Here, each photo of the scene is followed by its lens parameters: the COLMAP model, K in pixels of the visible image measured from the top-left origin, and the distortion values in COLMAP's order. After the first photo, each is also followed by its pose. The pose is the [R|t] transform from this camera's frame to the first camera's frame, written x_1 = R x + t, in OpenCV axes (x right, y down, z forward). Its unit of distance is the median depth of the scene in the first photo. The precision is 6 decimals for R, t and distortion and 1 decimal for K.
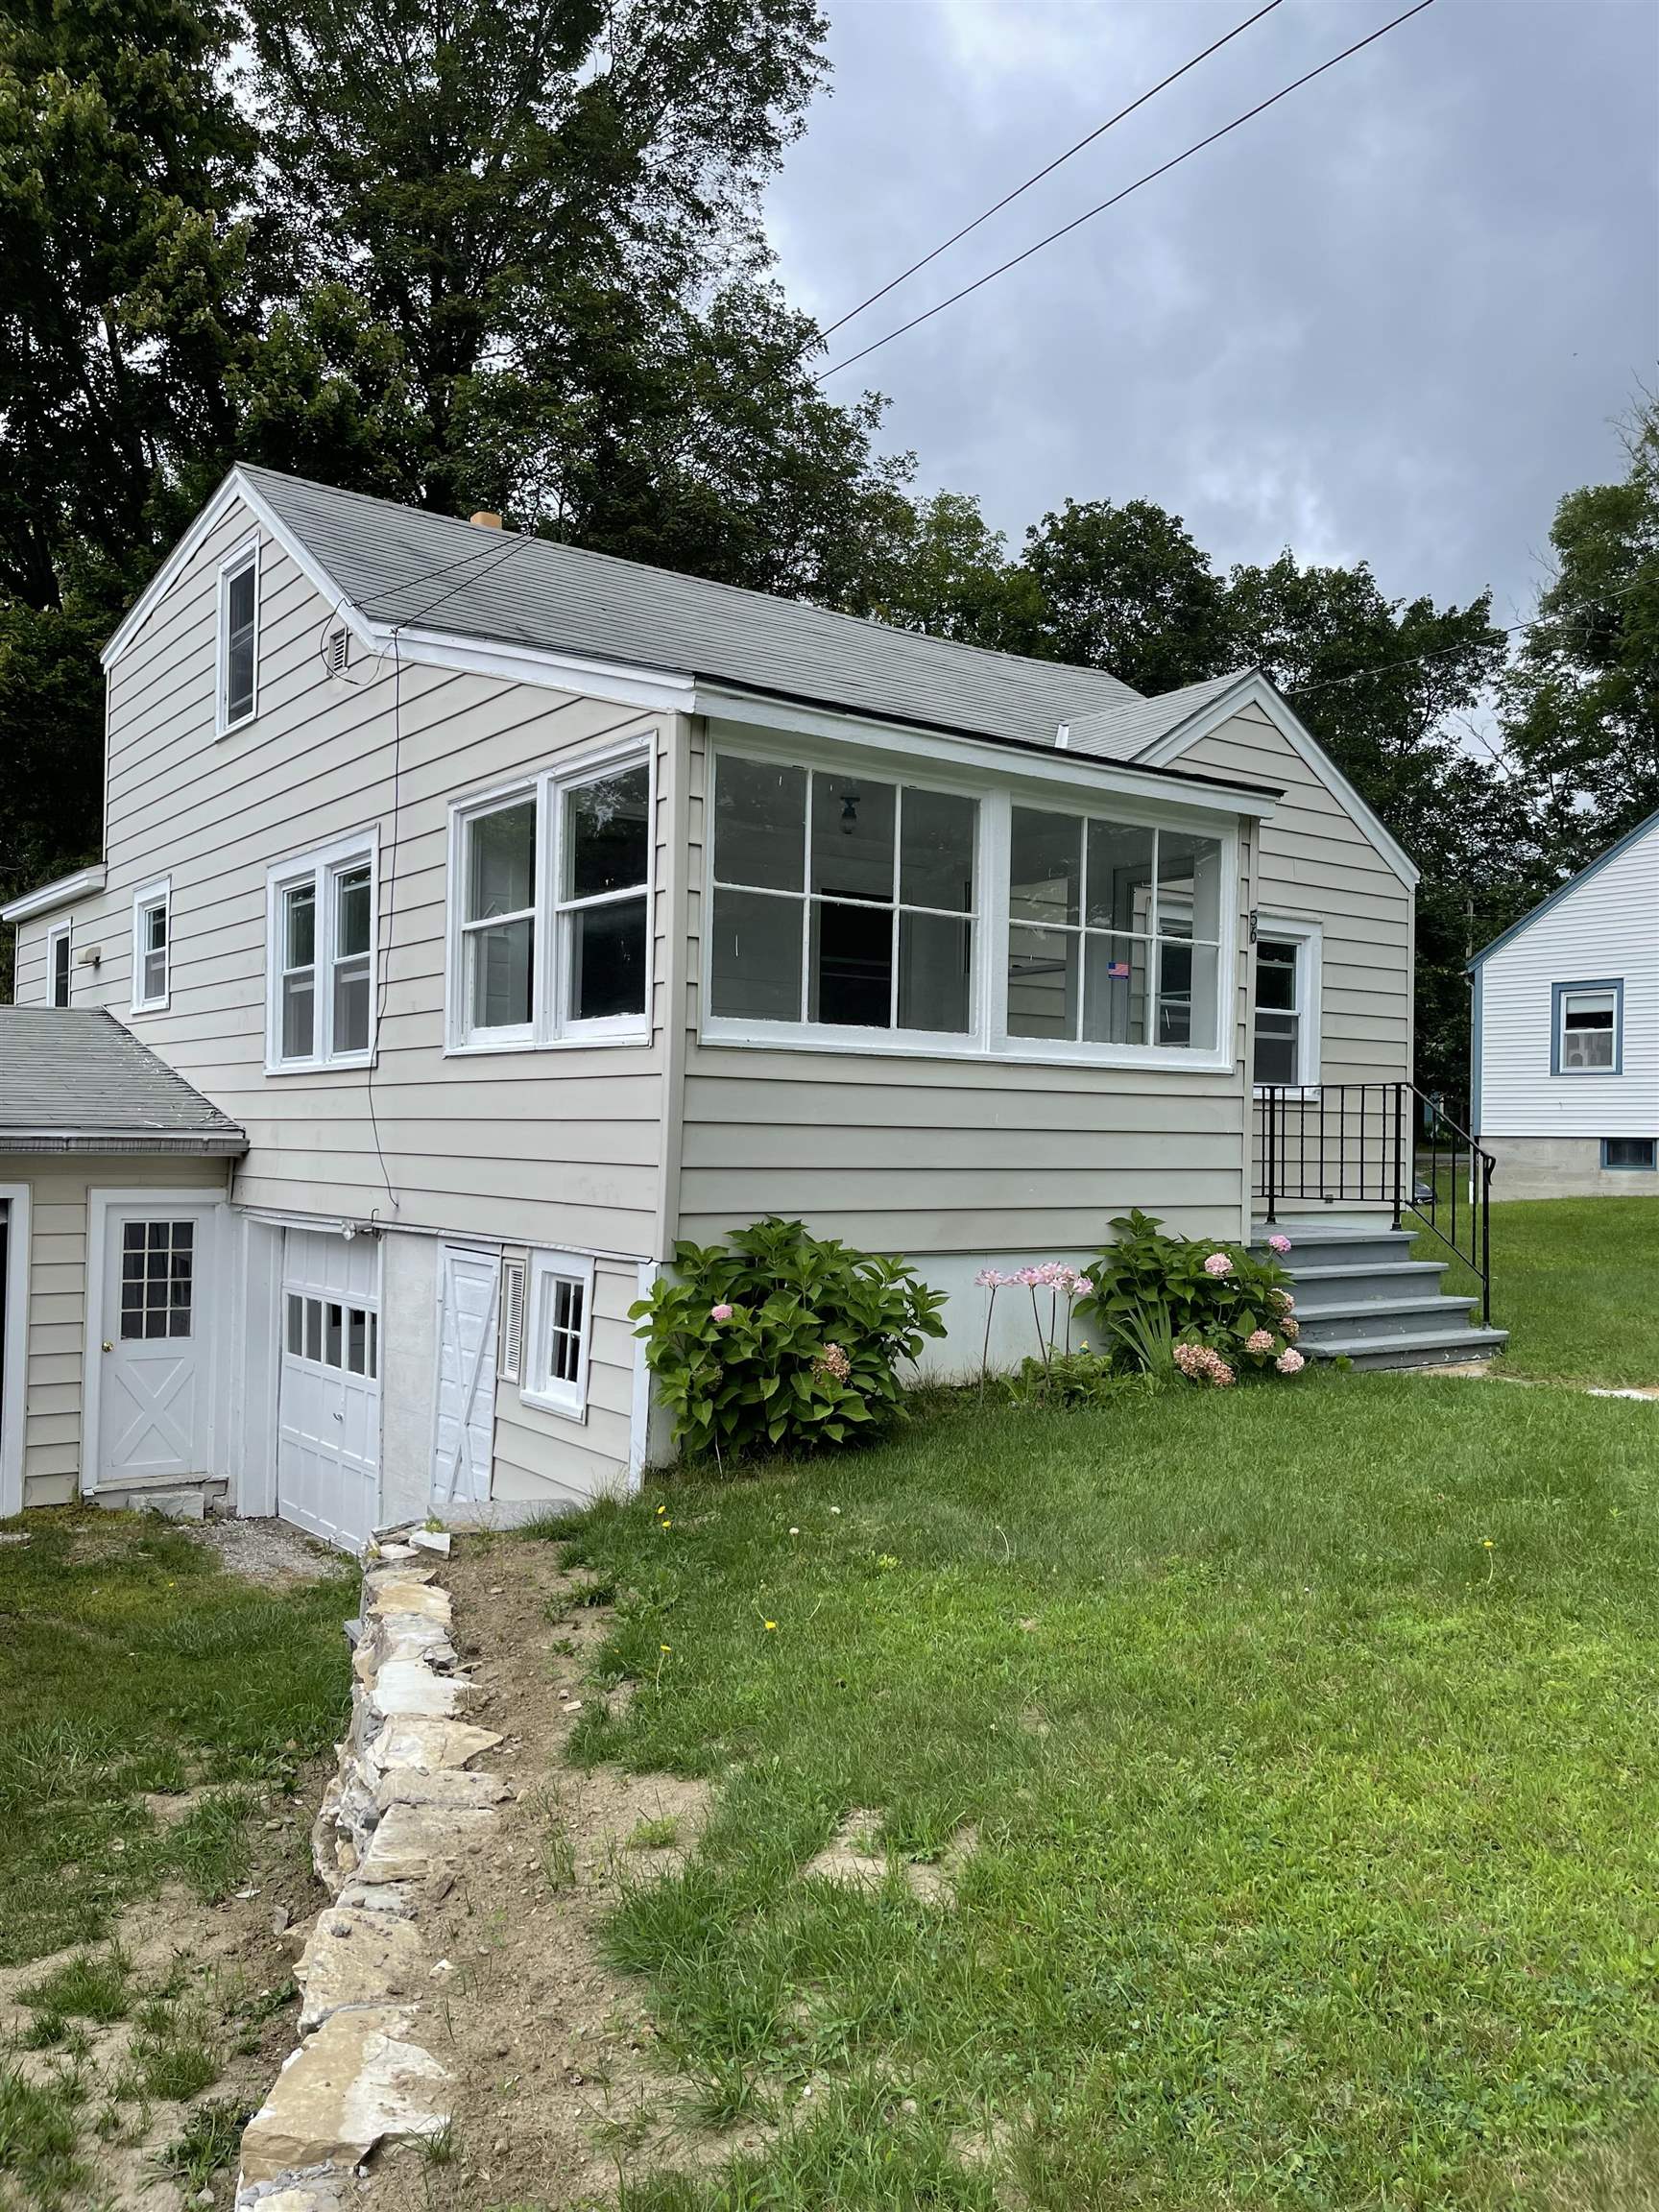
lens RADIAL K [[1680.1, 0, 789.3], [0, 1680.1, 1104.8], [0, 0, 1]] dist [0.033348, -0.016788]
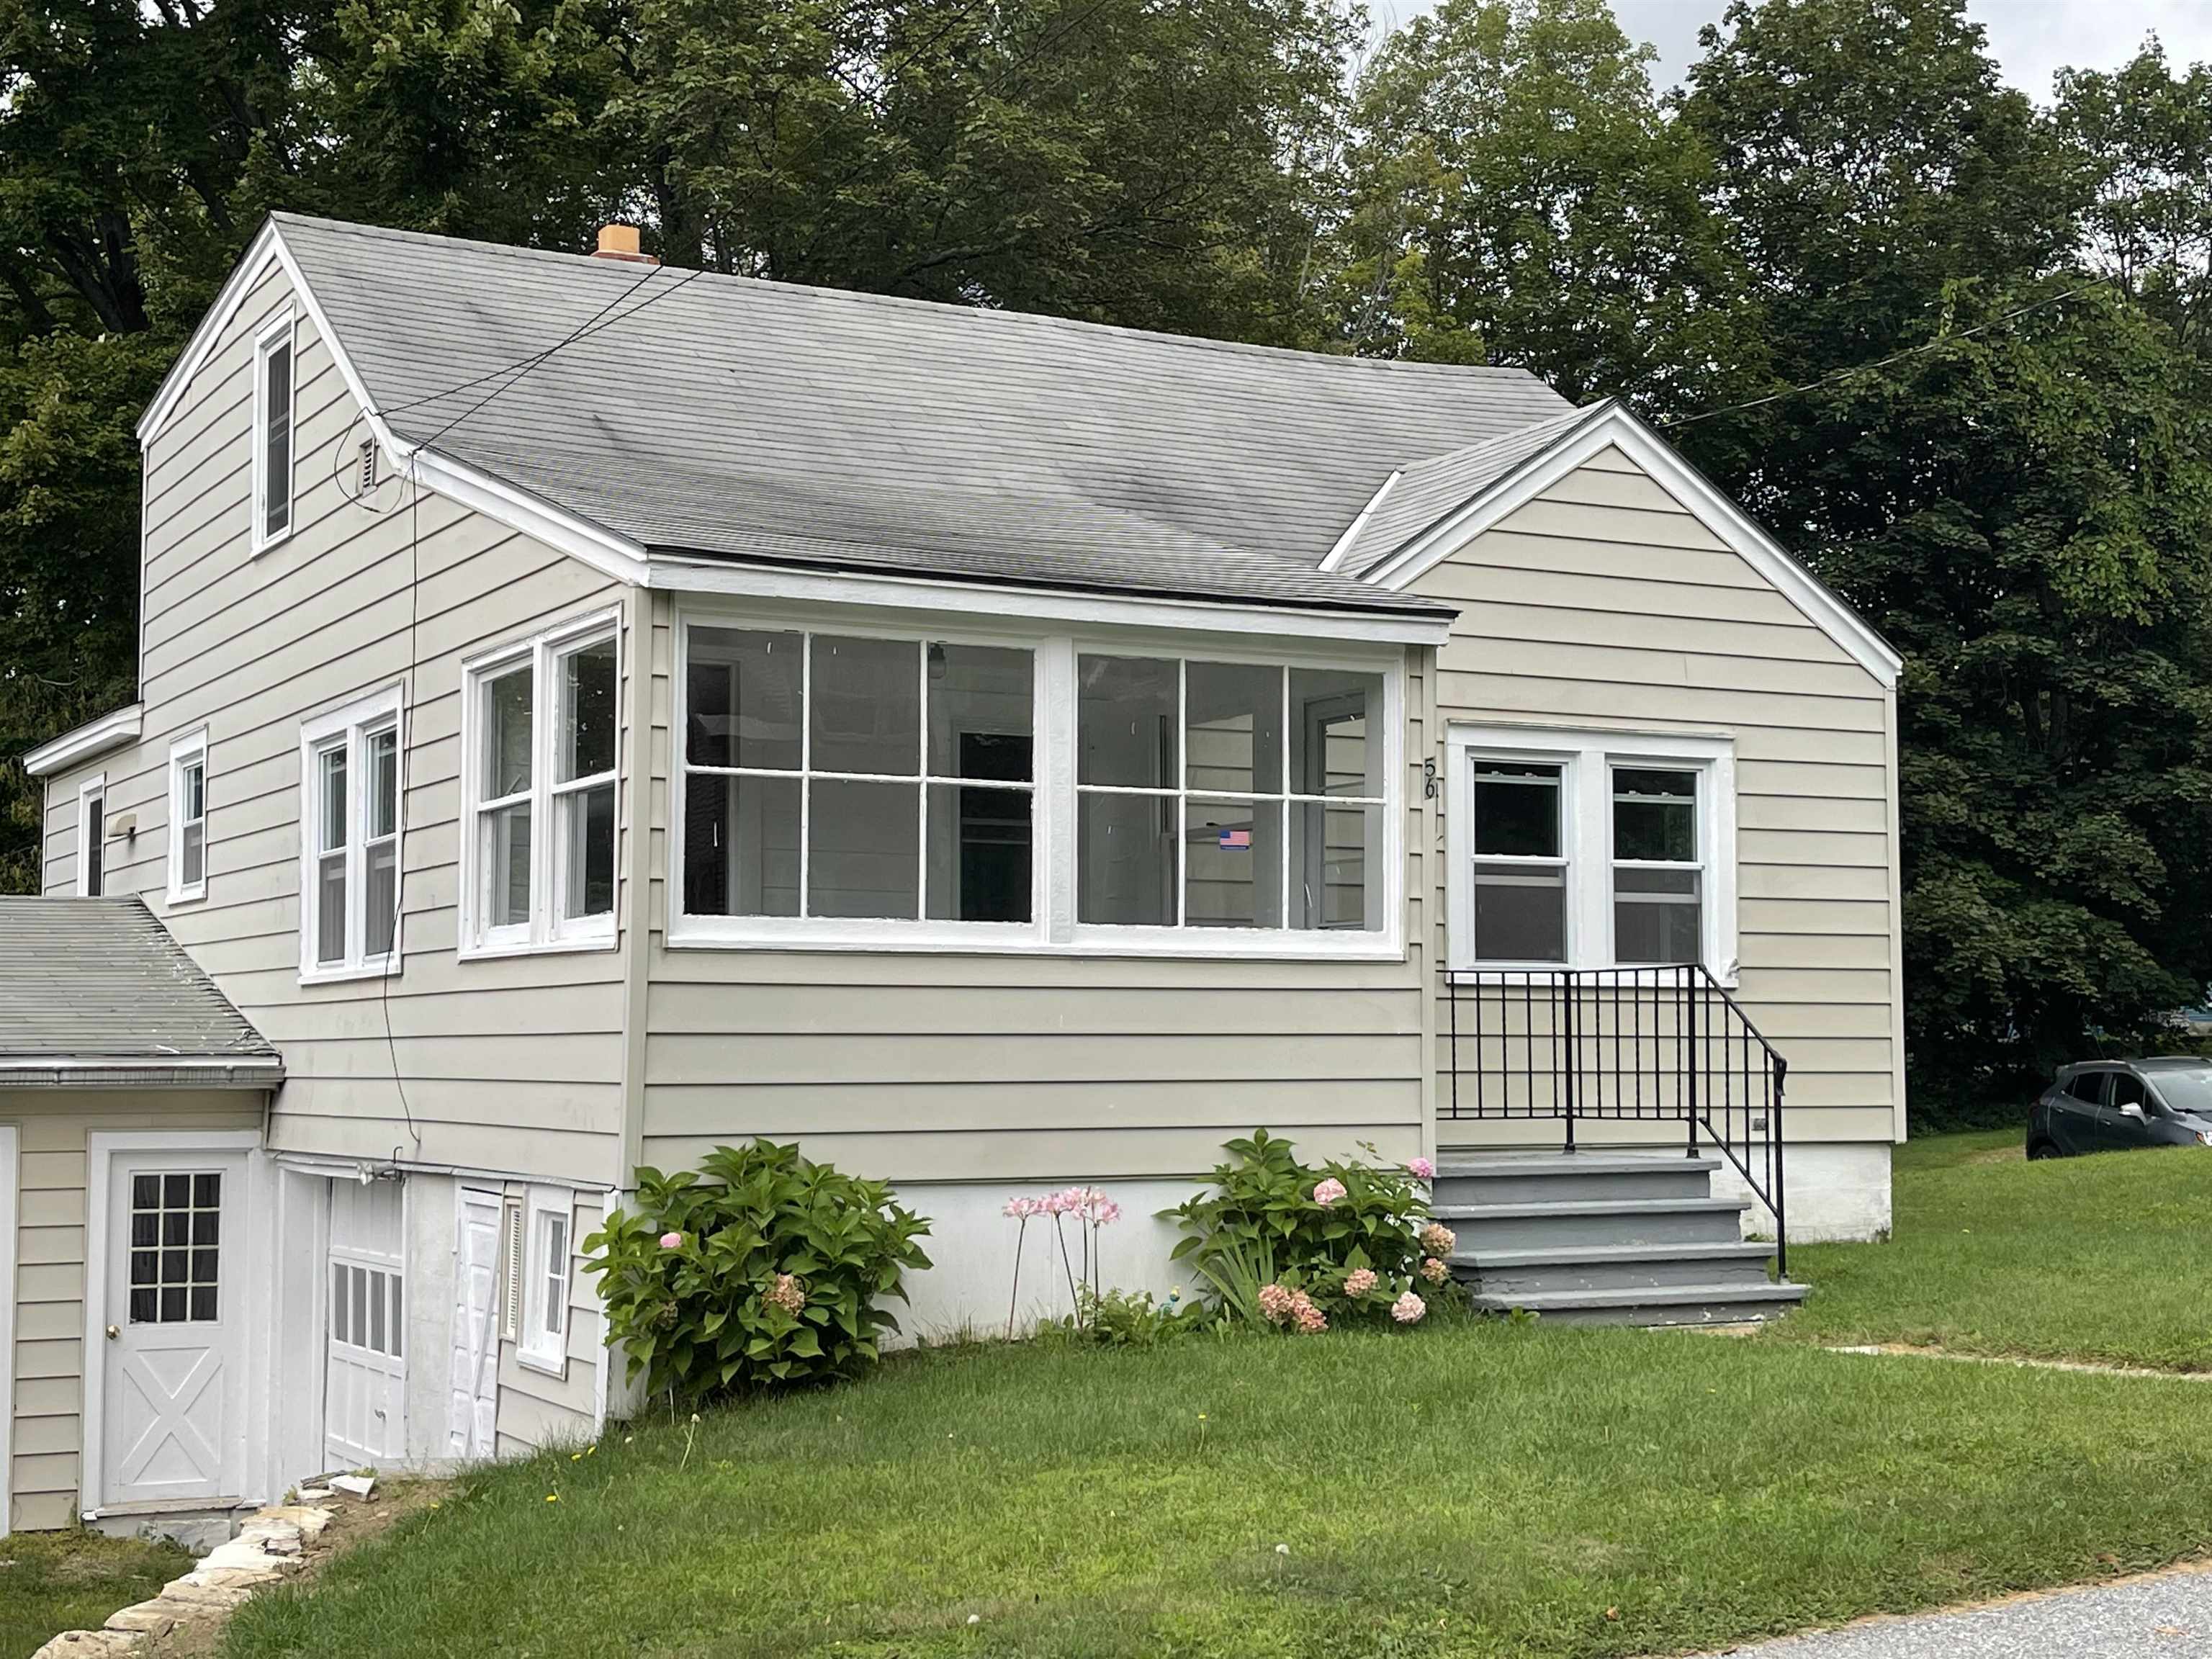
lens RADIAL K [[3075.9, 0, 1109.5], [0, 3075.9, 836.1], [0, 0, 1]] dist [0.034096, 0.000000]
pose [[0.991499, -0.027485, -0.127177, 0.299219], [0.020699, 0.998306, -0.054374, -0.000733], [0.128456, 0.051280, 0.990389, -0.462630]]
